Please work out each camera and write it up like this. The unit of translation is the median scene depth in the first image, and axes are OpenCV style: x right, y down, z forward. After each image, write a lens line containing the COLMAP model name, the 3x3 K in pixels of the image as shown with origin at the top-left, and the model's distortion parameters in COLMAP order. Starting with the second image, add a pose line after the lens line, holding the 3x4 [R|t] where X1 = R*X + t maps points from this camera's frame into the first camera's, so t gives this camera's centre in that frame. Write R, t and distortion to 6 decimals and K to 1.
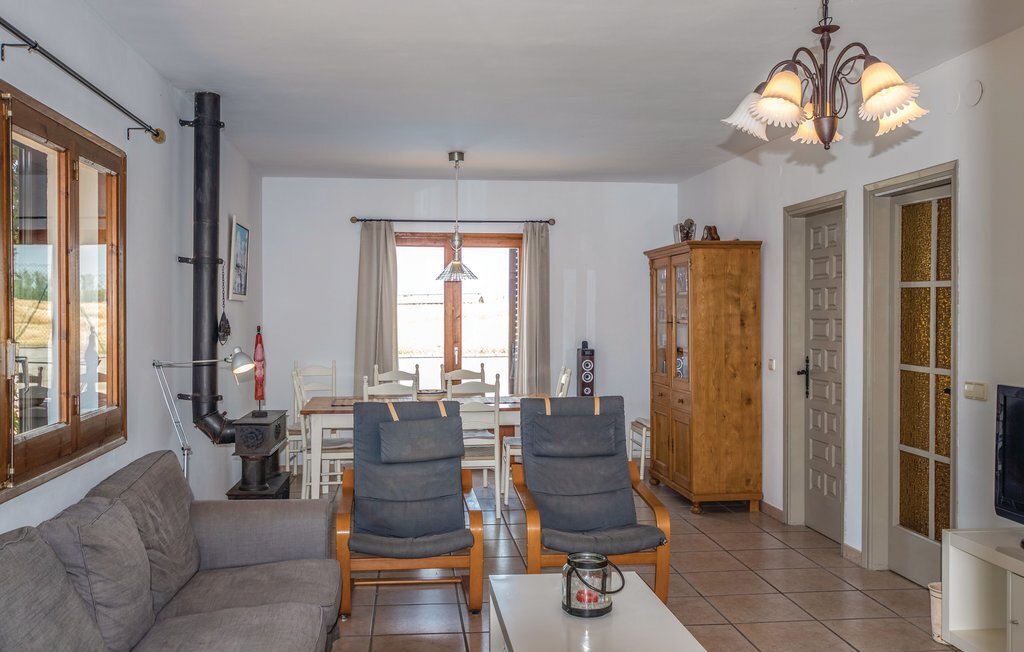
lens RADIAL K [[902.3, 0, 510.9], [0, 902.3, 324.1], [0, 0, 1]] dist [0.007561, -0.000242]
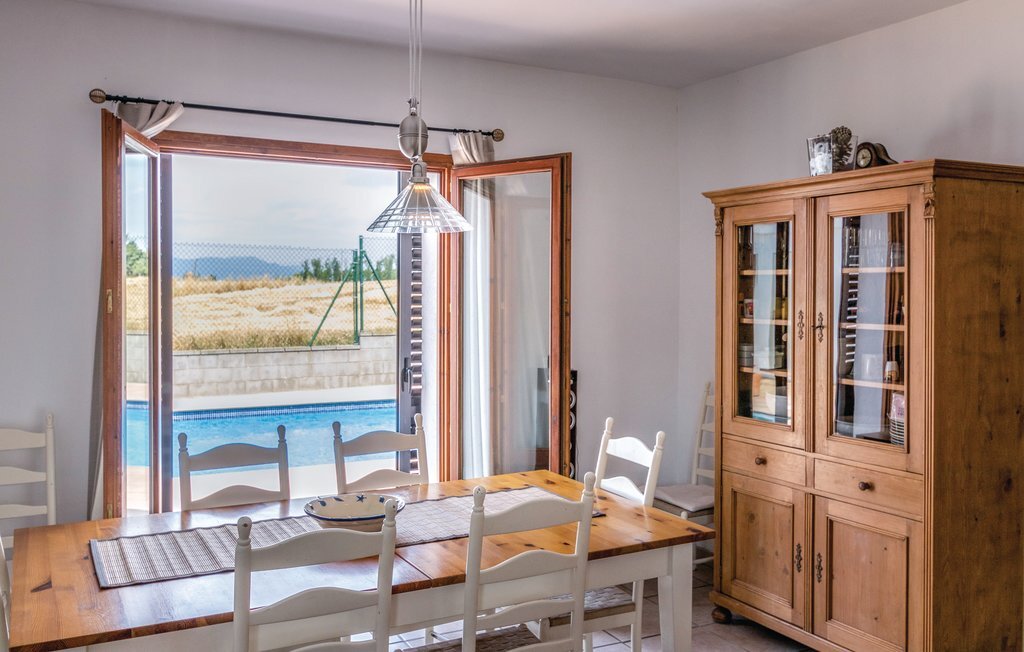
lens RADIAL K [[902.3, 0, 513.5], [0, 902.3, 323.2], [0, 0, 1]] dist [0.007561, -0.000242]
pose [[0.933243, -0.008977, 0.359134, -0.177678], [0.000693, 0.999731, 0.023190, -0.017228], [-0.359246, -0.021394, 0.932998, 0.628895]]
